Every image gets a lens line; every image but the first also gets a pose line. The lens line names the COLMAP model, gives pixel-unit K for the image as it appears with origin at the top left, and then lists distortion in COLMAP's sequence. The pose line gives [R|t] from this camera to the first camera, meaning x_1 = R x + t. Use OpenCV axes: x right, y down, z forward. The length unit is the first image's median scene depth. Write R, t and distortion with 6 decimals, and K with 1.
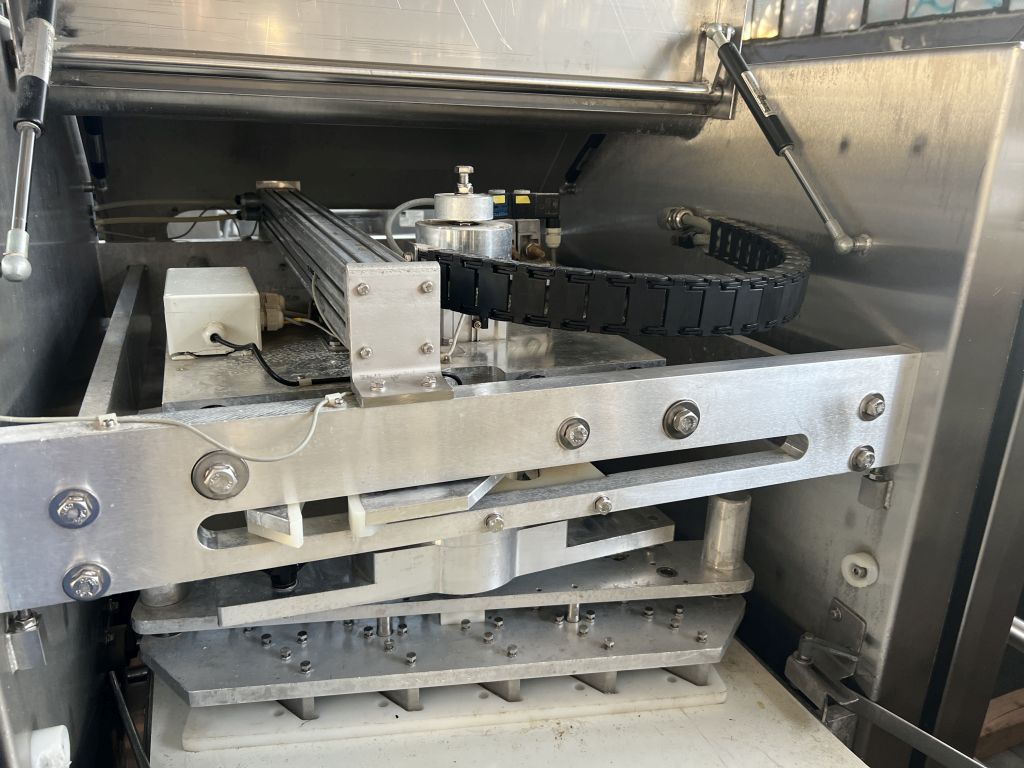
lens RADIAL K [[773.0, 0, 512.0], [0, 773.0, 384.0], [0, 0, 1]] dist [0.071077, -0.084632]
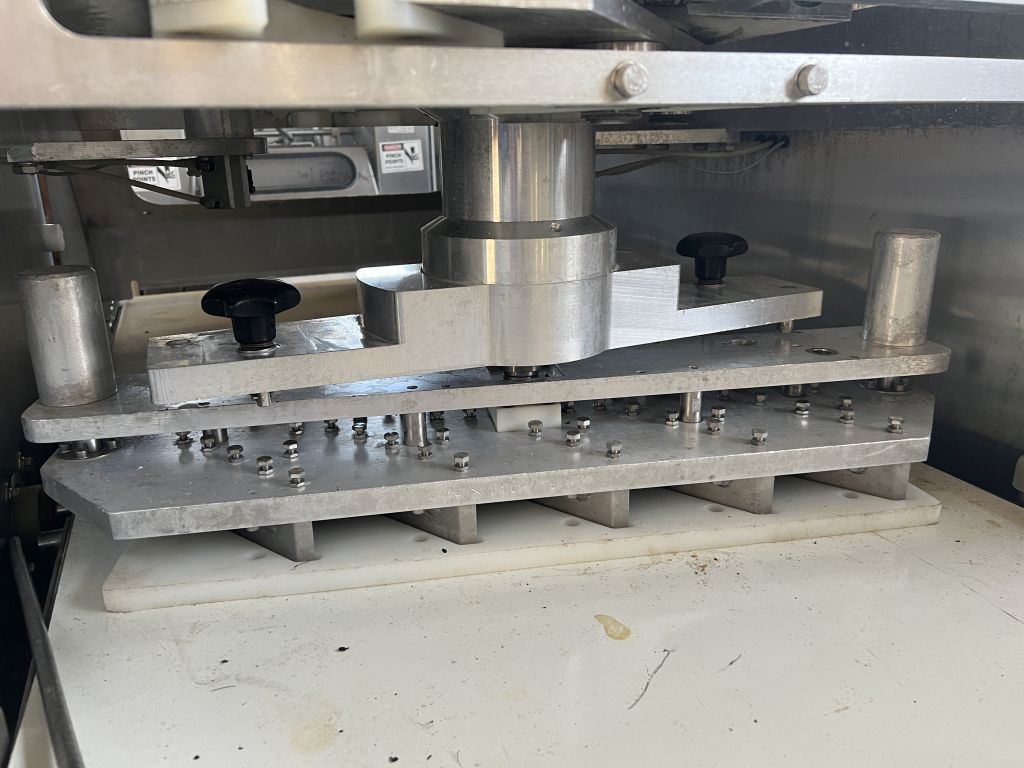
lens RADIAL K [[771.3, 0, 496.5], [0, 771.3, 350.4], [0, 0, 1]] dist [0.068043, -0.103653]
pose [[0.998497, -0.054640, -0.004296, -0.090449], [0.054426, 0.997718, -0.039967, 0.282196], [0.006470, 0.039674, 0.999192, 0.353949]]
